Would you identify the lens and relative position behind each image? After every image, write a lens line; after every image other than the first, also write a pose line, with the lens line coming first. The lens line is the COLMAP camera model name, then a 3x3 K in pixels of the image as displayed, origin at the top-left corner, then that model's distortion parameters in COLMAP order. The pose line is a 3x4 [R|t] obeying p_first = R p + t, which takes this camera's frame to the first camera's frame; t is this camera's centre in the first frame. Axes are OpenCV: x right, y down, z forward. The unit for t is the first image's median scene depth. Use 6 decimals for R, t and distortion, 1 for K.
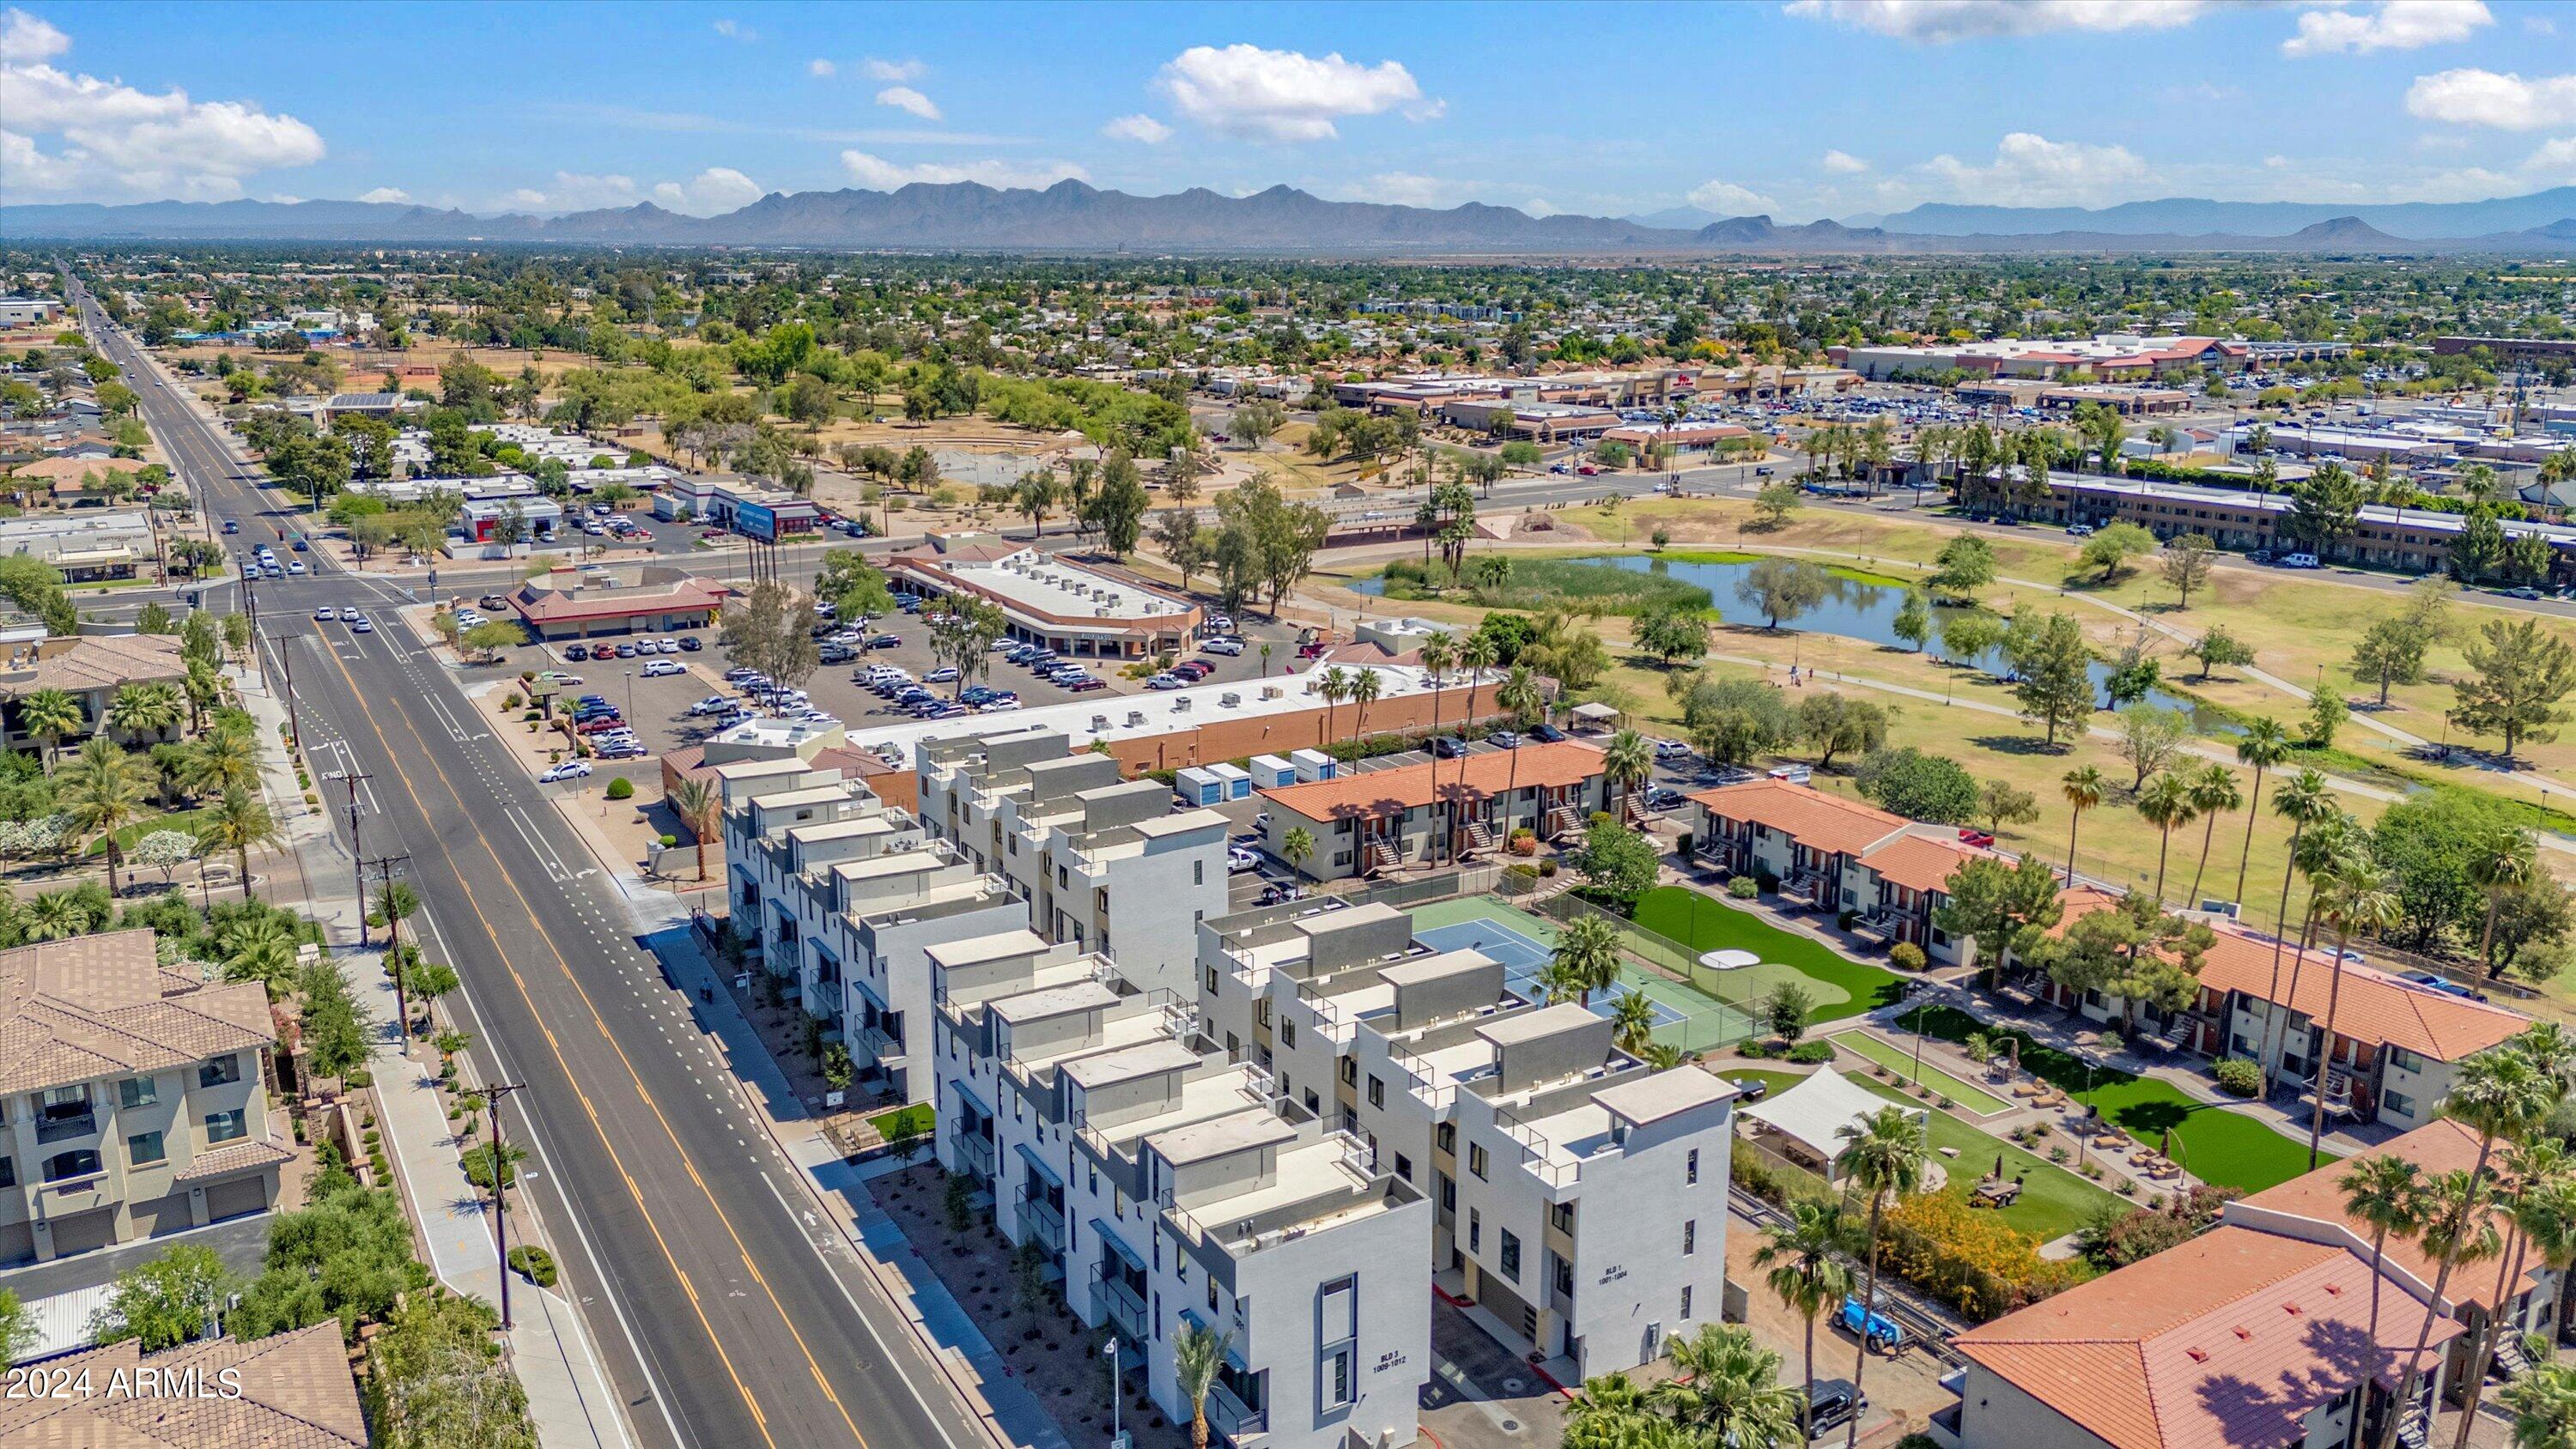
lens RADIAL K [[1878.3, 0, 1298.5], [0, 1878.3, 727.7], [0, 0, 1]] dist [0.084953, -0.088866]
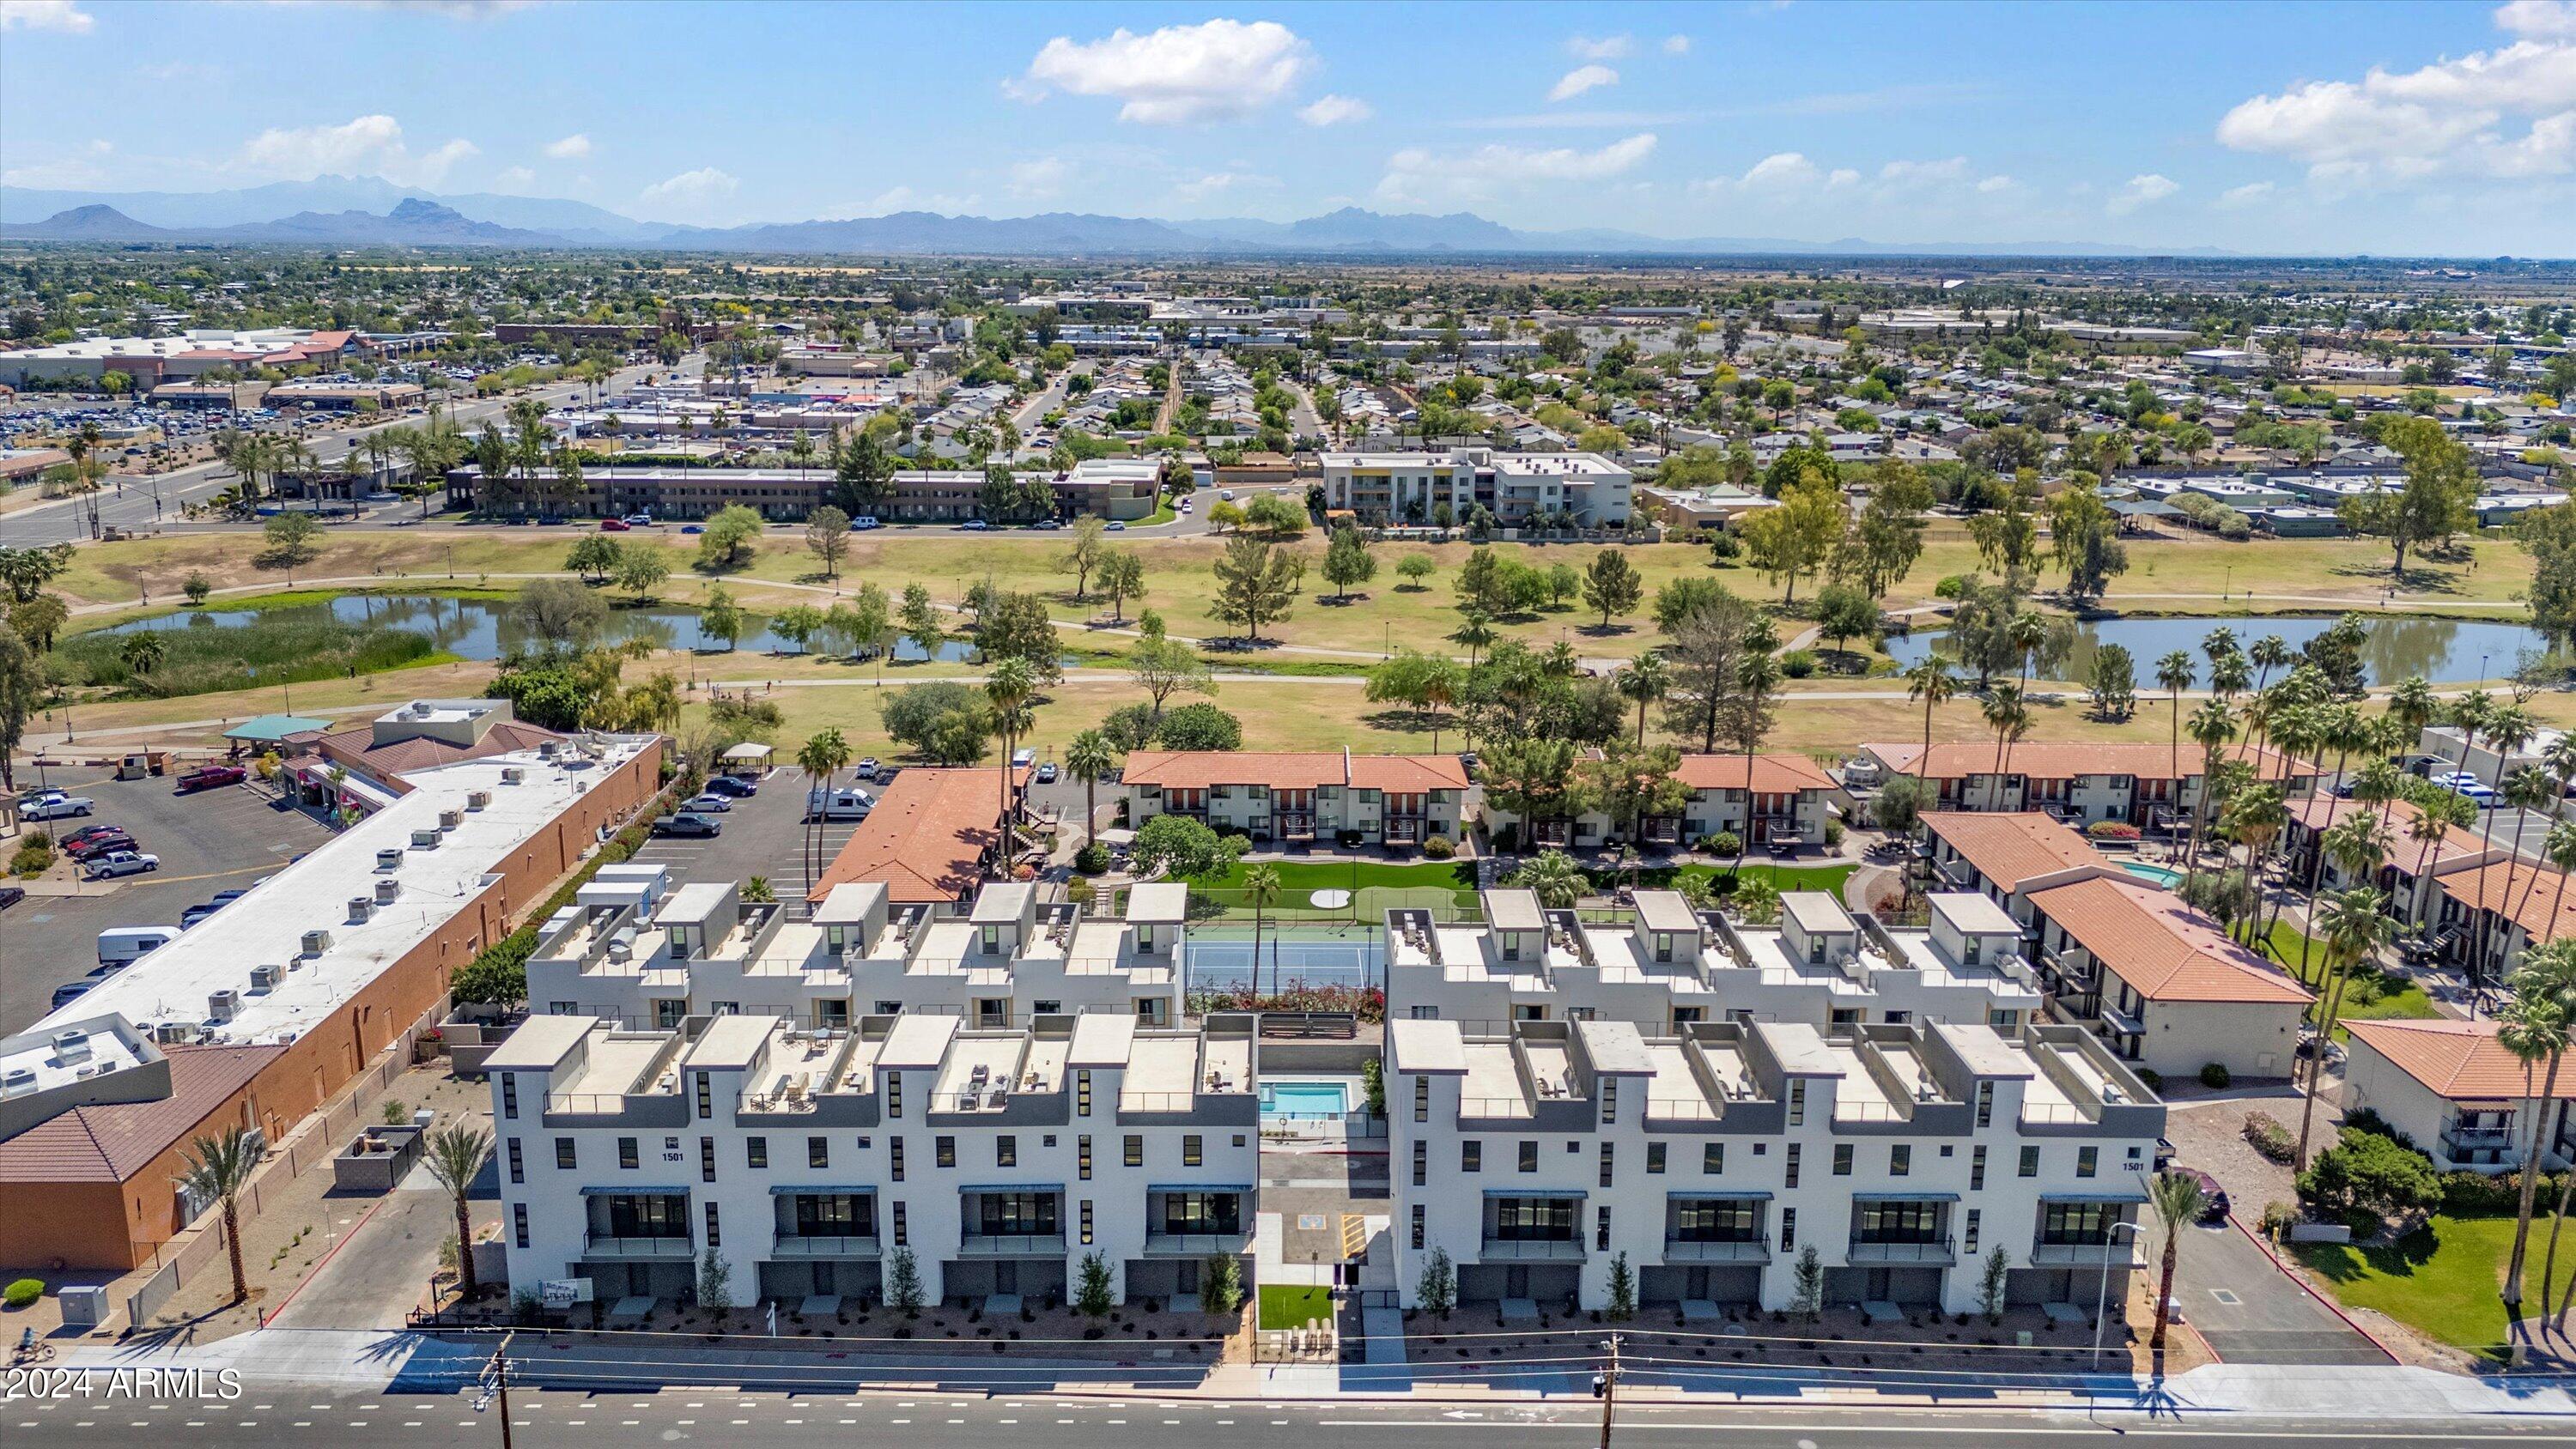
lens RADIAL K [[1878.3, 0, 1298.5], [0, 1878.3, 727.7], [0, 0, 1]] dist [0.084953, -0.088866]
pose [[0.507736, -0.207573, 0.836133, -0.319353], [0.203571, 0.971963, 0.117676, -0.050243], [-0.837116, 0.110464, 0.535756, 0.201097]]
